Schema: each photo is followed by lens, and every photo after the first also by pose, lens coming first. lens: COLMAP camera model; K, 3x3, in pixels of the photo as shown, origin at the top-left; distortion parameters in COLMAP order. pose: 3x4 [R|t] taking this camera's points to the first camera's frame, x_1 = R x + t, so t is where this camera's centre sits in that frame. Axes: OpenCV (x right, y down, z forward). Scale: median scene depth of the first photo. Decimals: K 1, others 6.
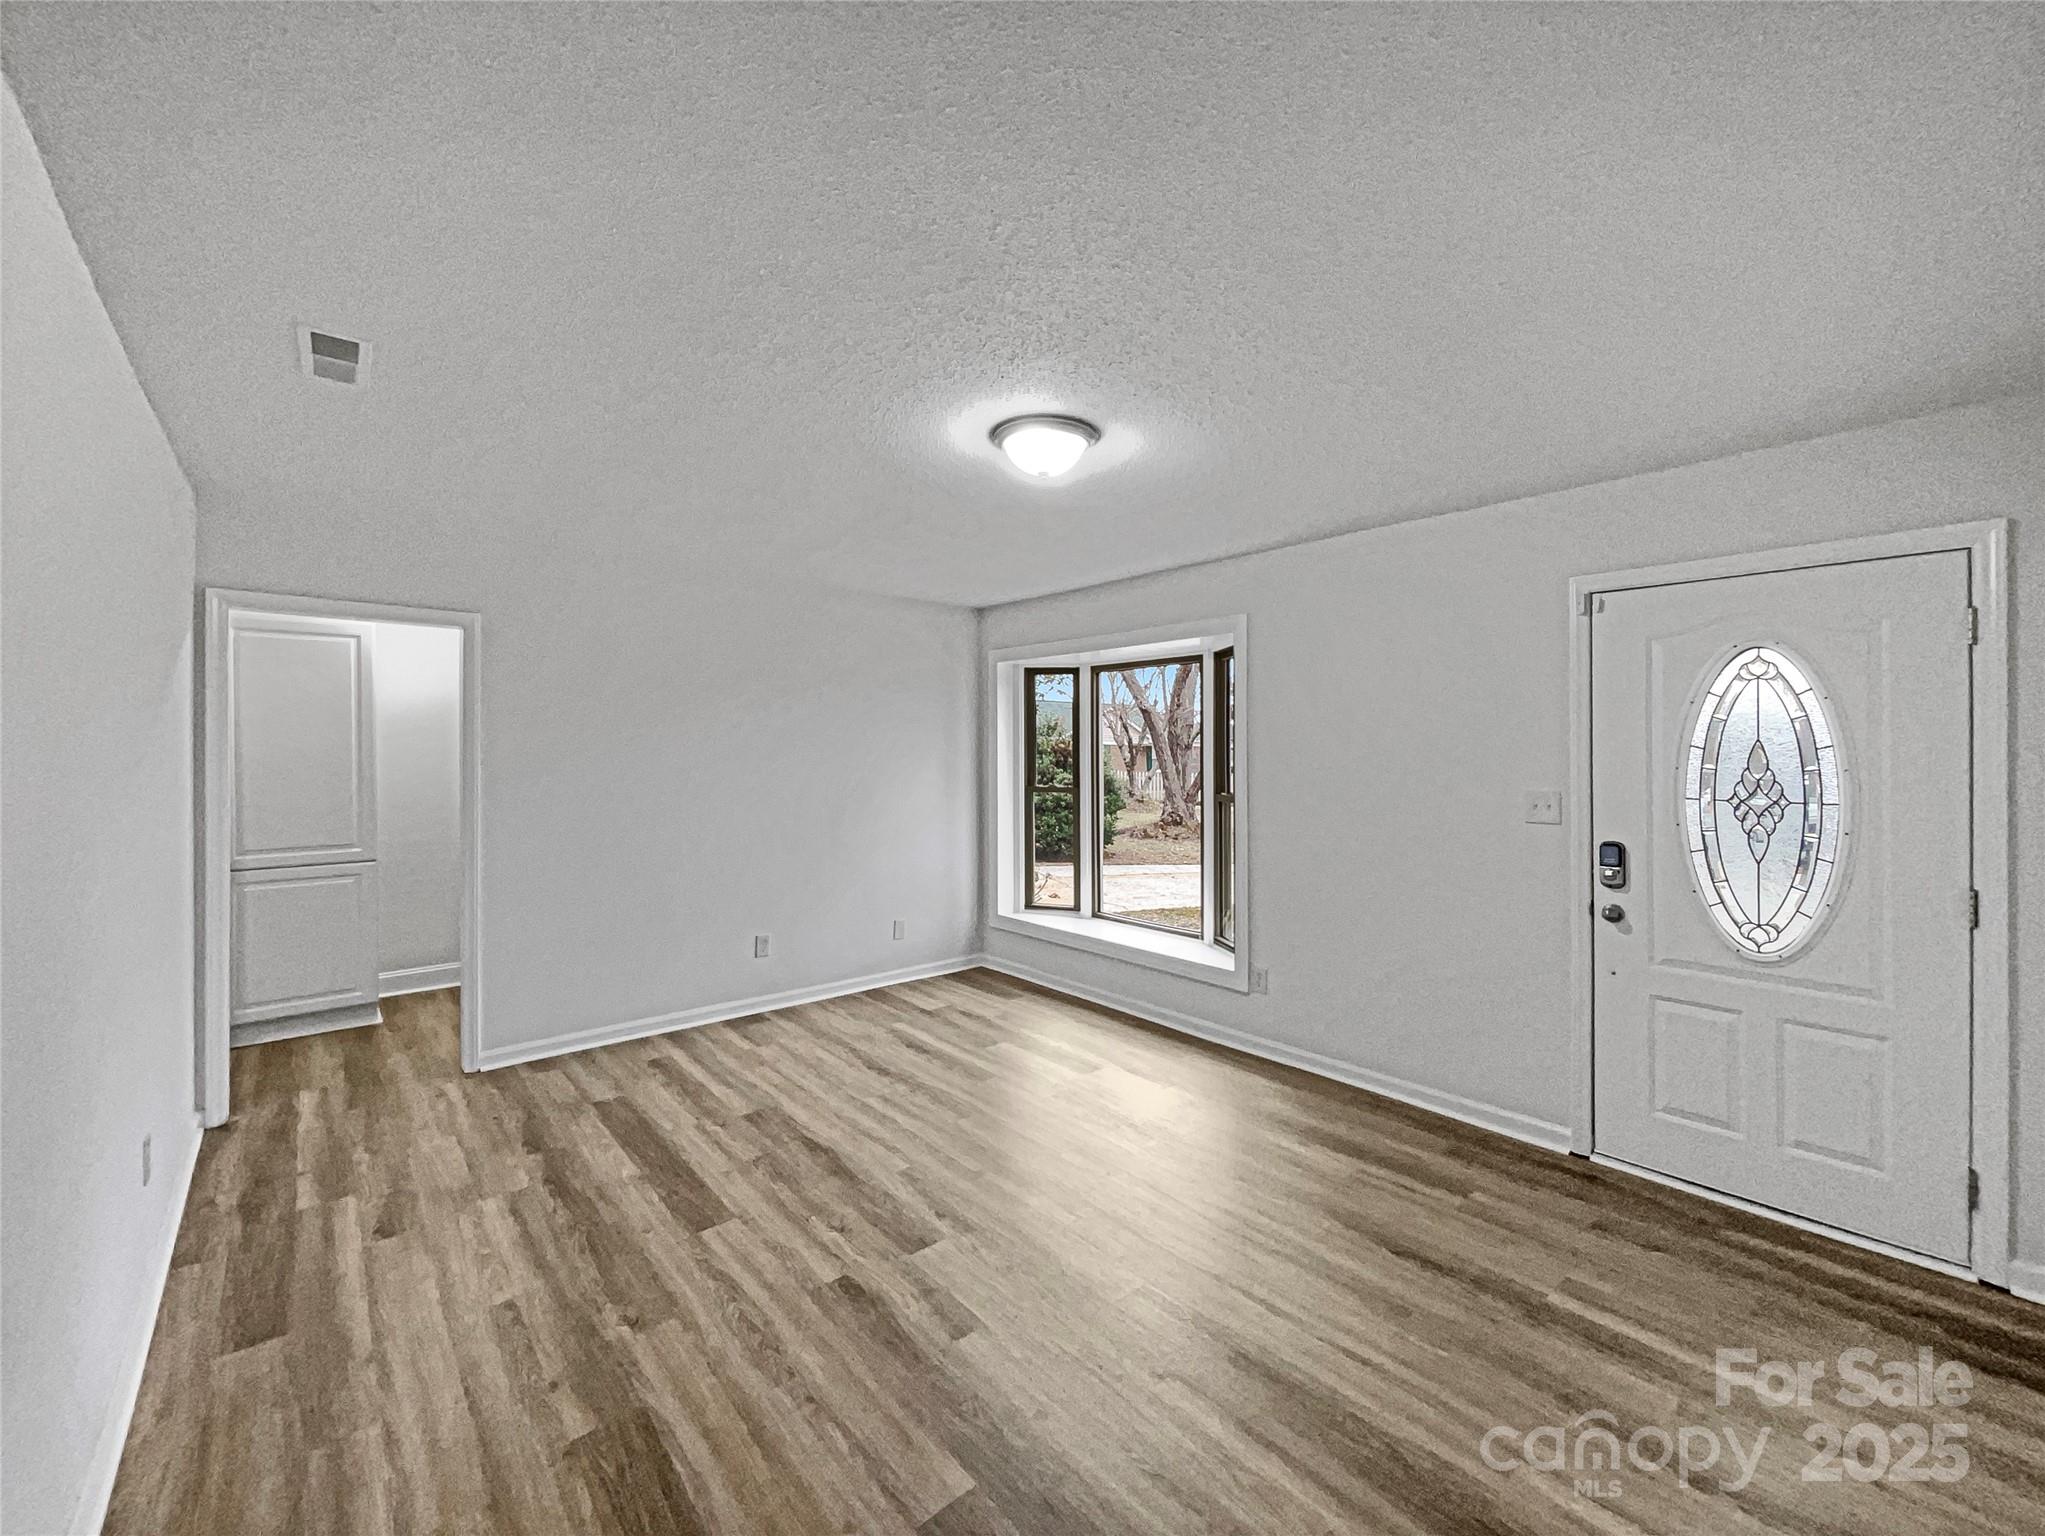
lens RADIAL K [[825.8, 0, 1034.3], [0, 825.8, 757.9], [0, 0, 1]] dist [-0.004929, 0.004598]
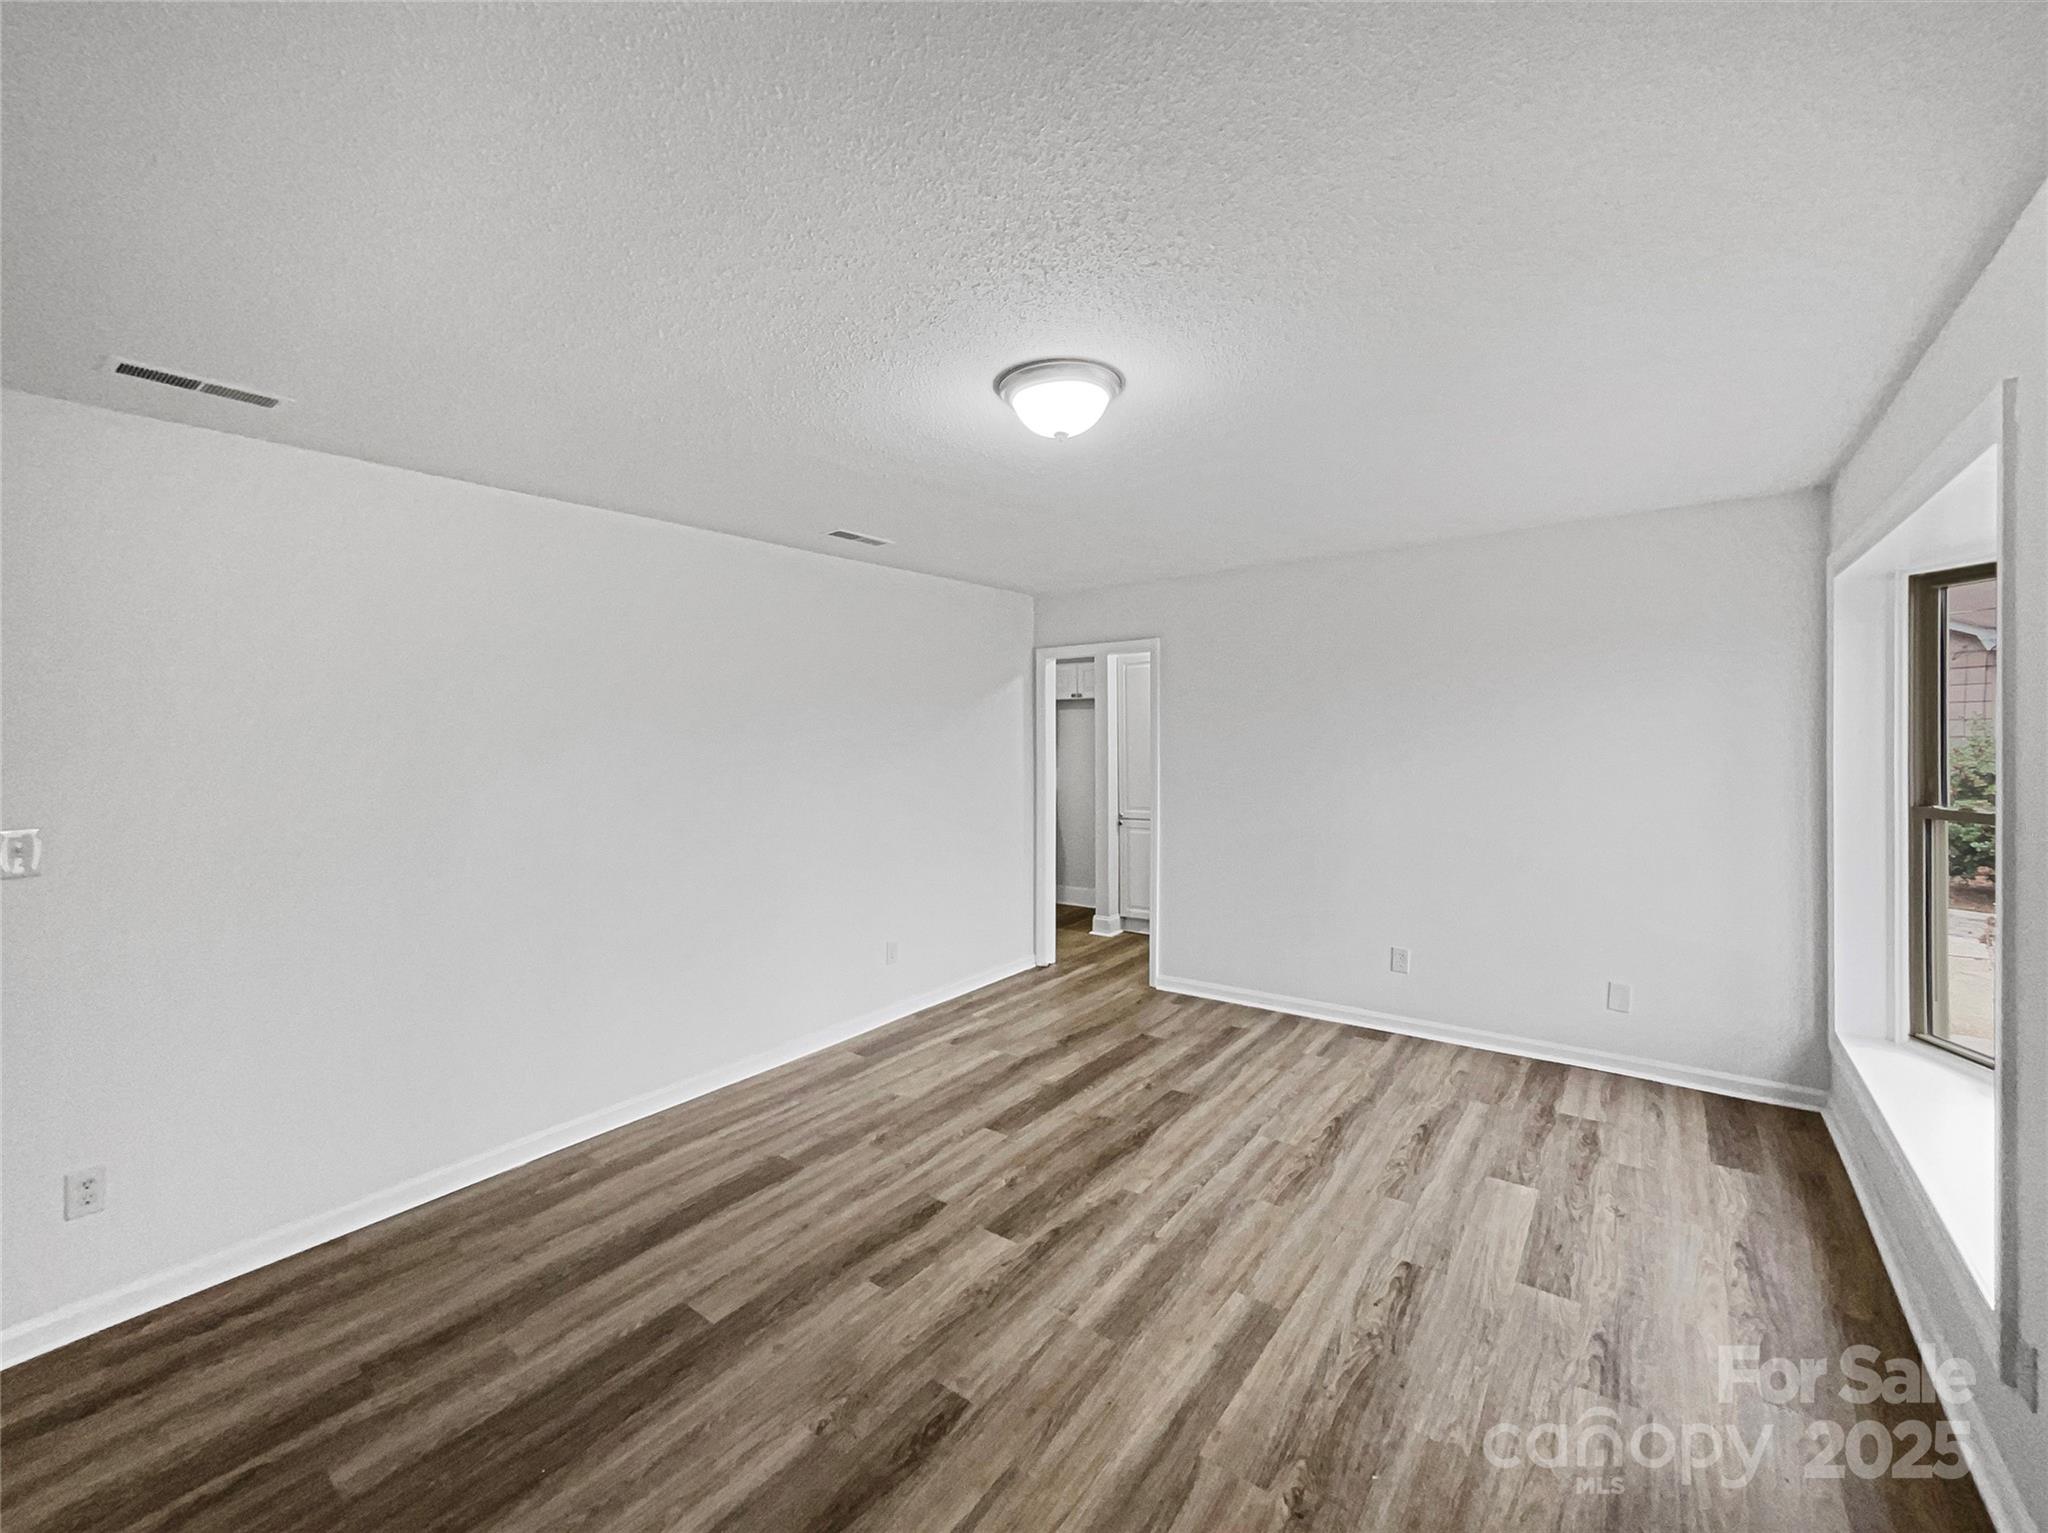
lens RADIAL K [[827.1, 0, 1037.7], [0, 827.1, 755.9], [0, 0, 1]] dist [-0.004929, 0.004598]
pose [[0.228639, 0.016561, -0.973370, 0.629941], [0.008538, 0.999783, 0.019016, -0.018788], [0.973474, -0.012658, 0.228448, 0.587071]]
